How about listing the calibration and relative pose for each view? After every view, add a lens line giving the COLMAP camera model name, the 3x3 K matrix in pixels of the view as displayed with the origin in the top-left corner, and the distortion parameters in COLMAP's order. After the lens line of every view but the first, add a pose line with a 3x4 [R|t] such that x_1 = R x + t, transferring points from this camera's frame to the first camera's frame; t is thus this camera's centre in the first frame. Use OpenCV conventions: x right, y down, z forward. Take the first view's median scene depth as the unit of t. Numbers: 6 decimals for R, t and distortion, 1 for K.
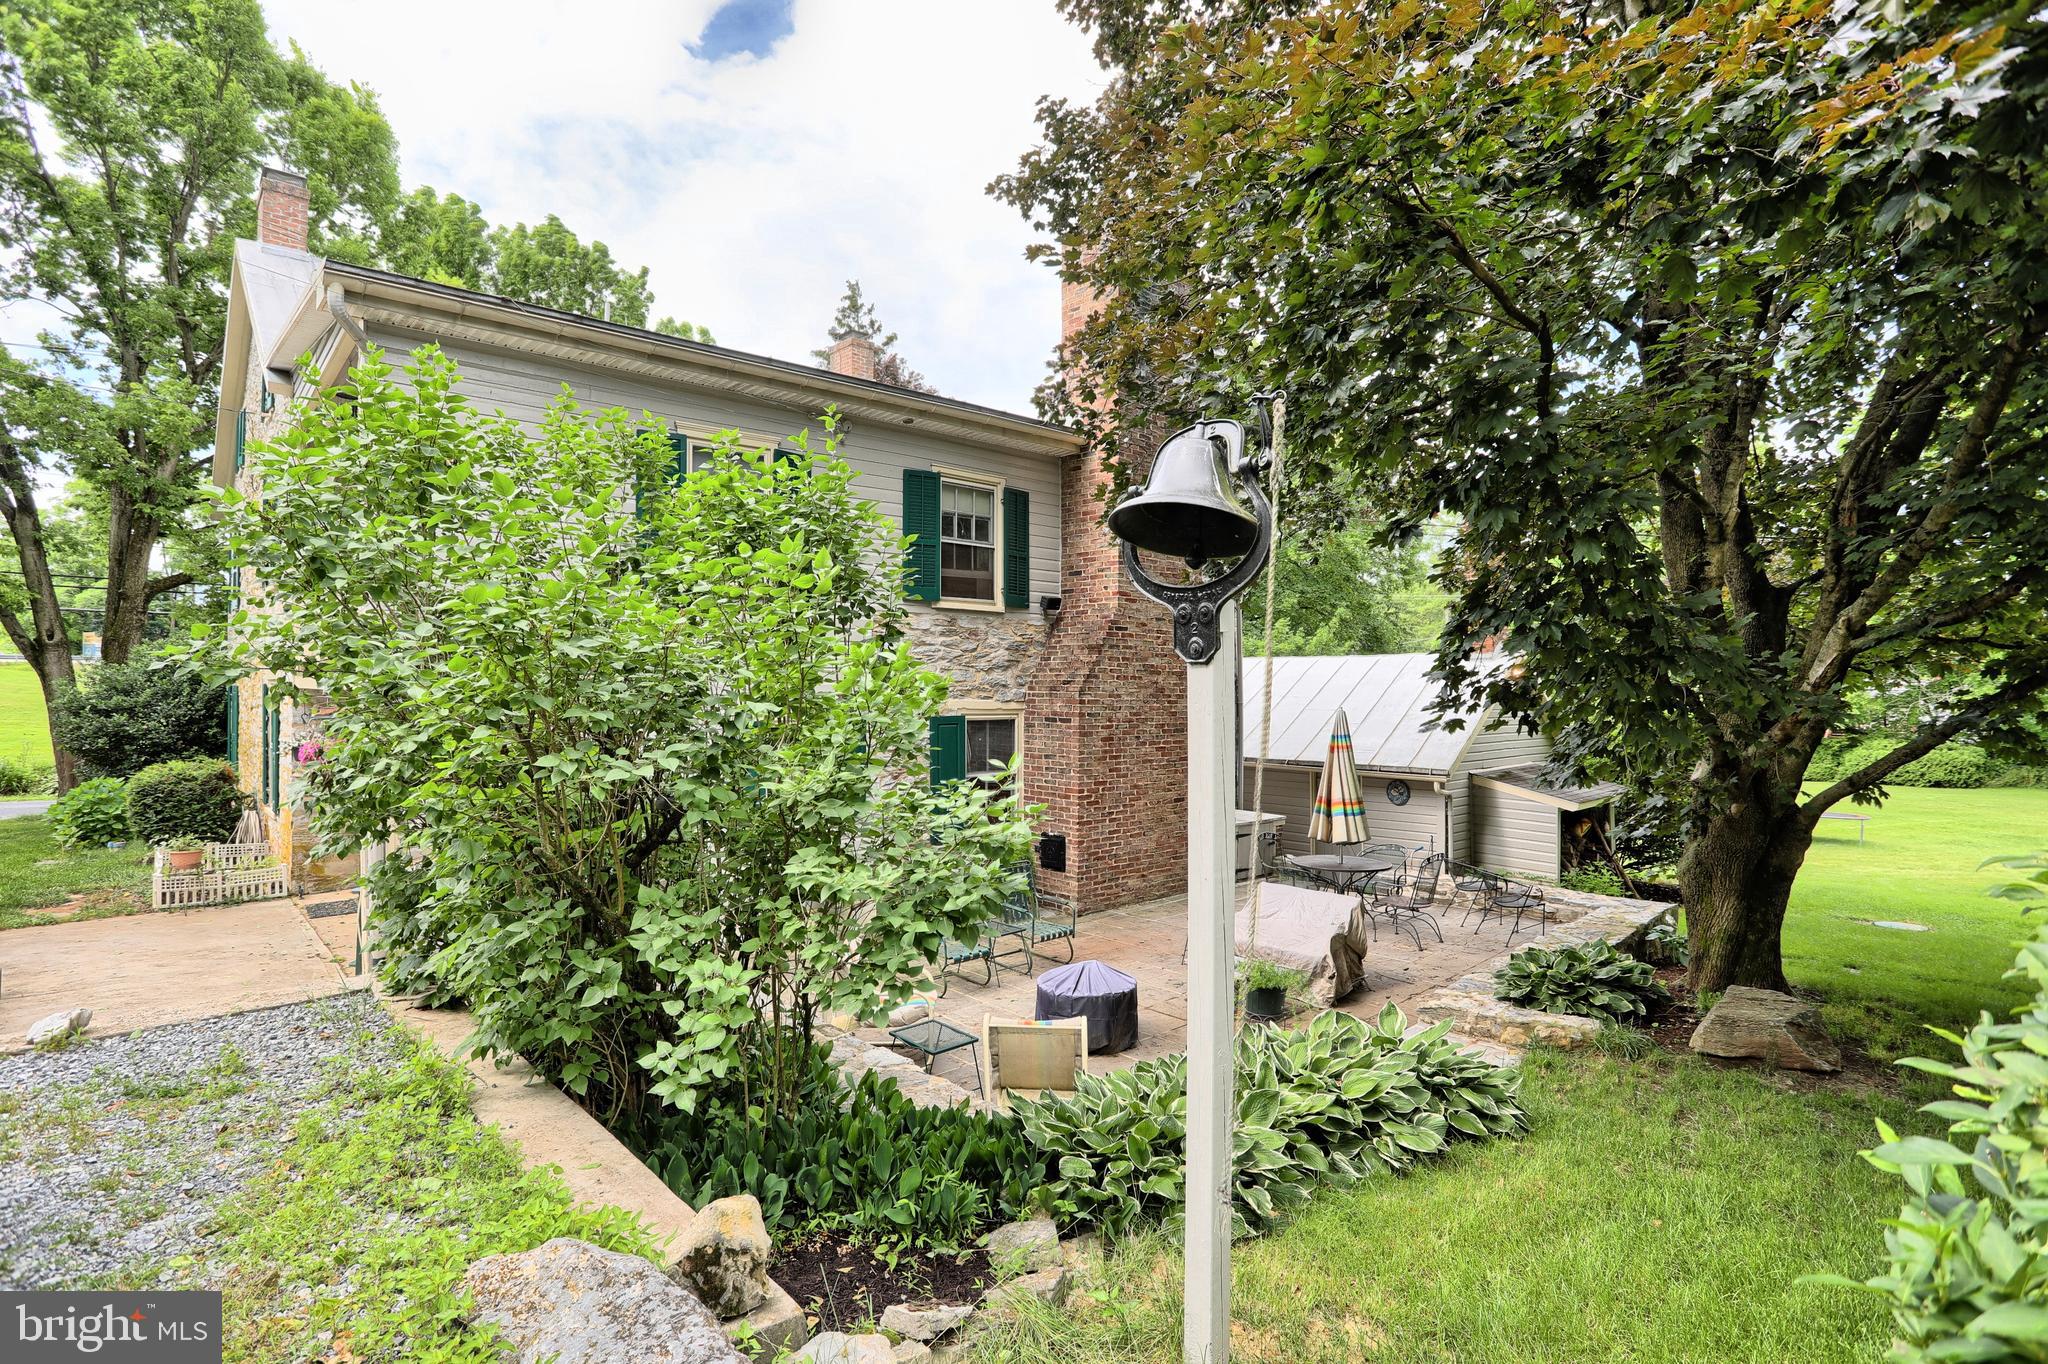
lens RADIAL K [[987.5, 0, 1024.0], [0, 987.5, 682.0], [0, 0, 1]] dist [-0.066477, 0.027017]
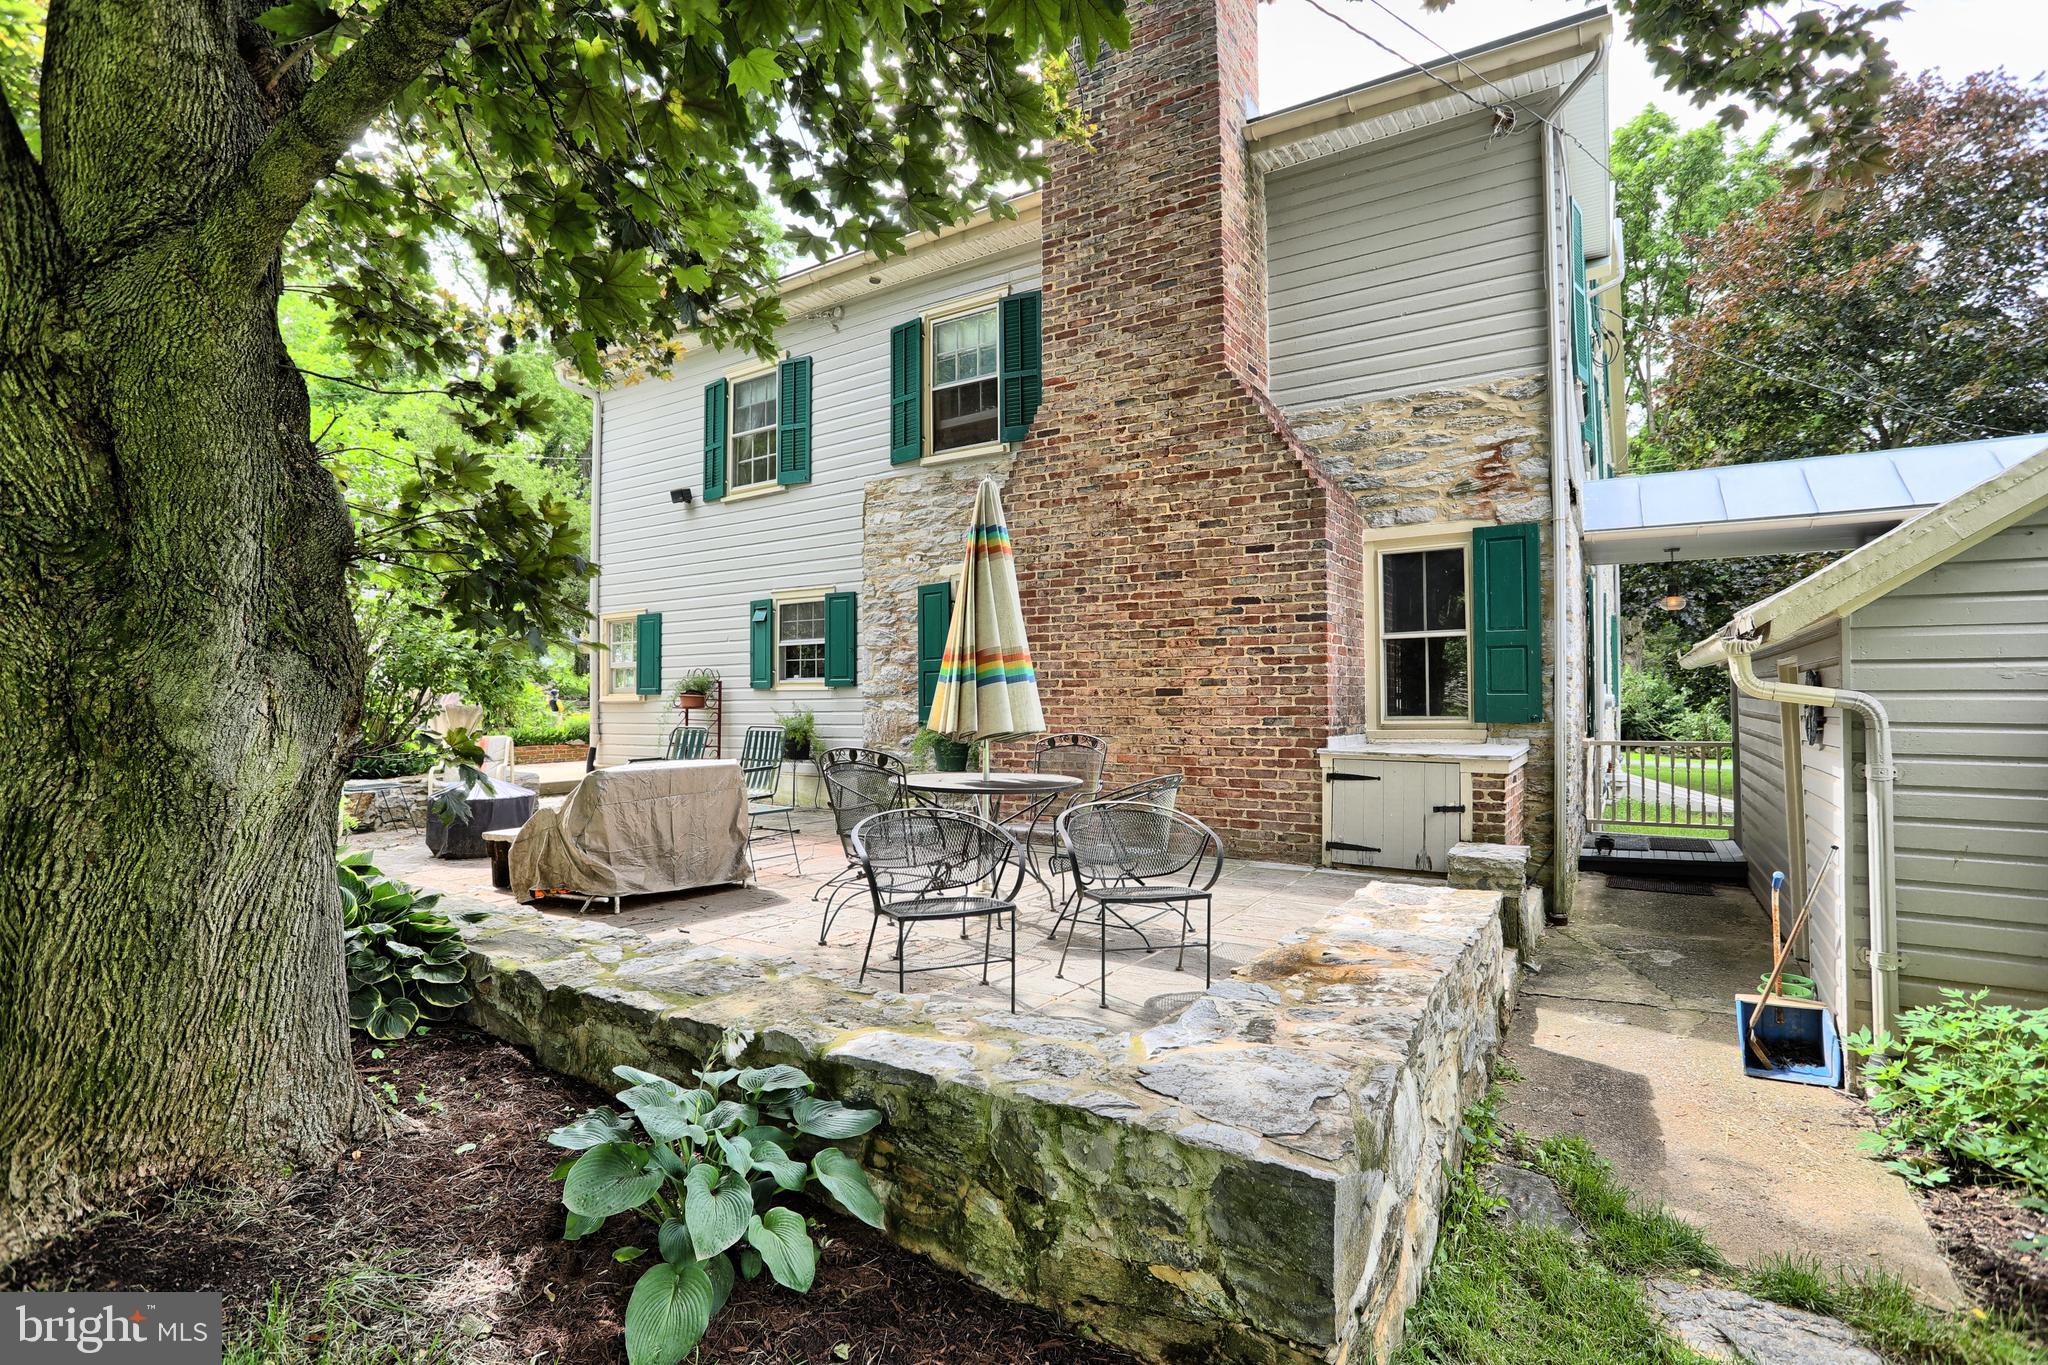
lens RADIAL K [[987.5, 0, 1024.0], [0, 987.5, 682.5], [0, 0, 1]] dist [-0.066477, 0.027017]
pose [[0.247815, -0.020213, -0.968596, 0.778904], [0.003706, 0.999795, -0.019916, 0.137435], [0.968800, 0.001346, 0.247839, 0.843754]]
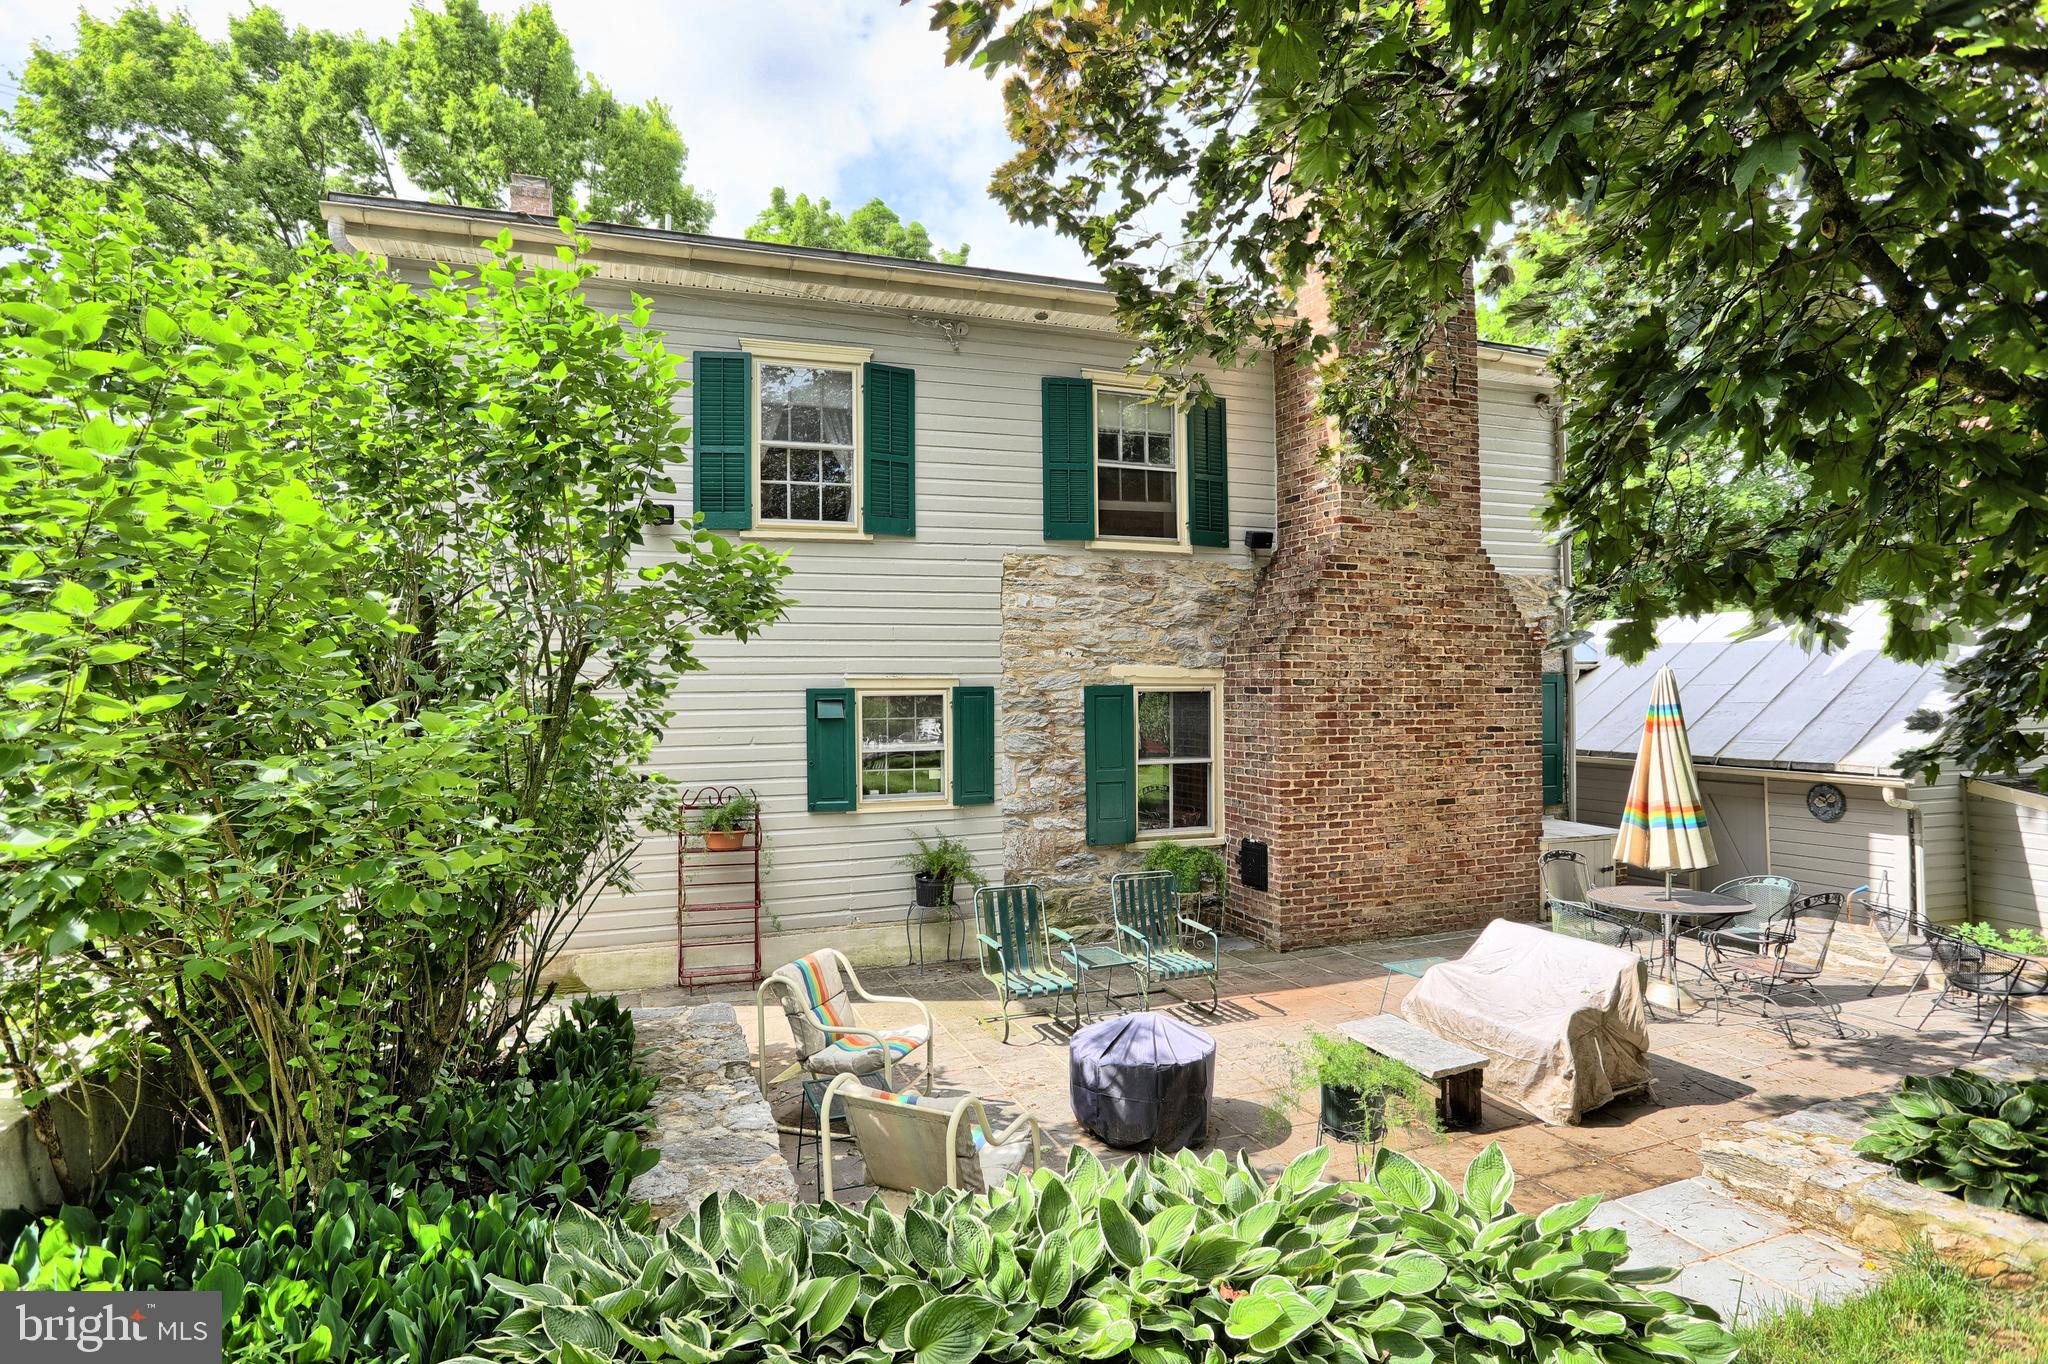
lens RADIAL K [[1059.8, 0, 1024.0], [0, 1059.8, 682.0], [0, 0, 1]] dist [-0.067225, 0.028743]
pose [[0.927225, -0.013080, -0.374276, 0.174505], [0.011239, 0.999912, -0.007100, 0.036559], [0.374336, 0.002376, 0.927290, 0.183406]]
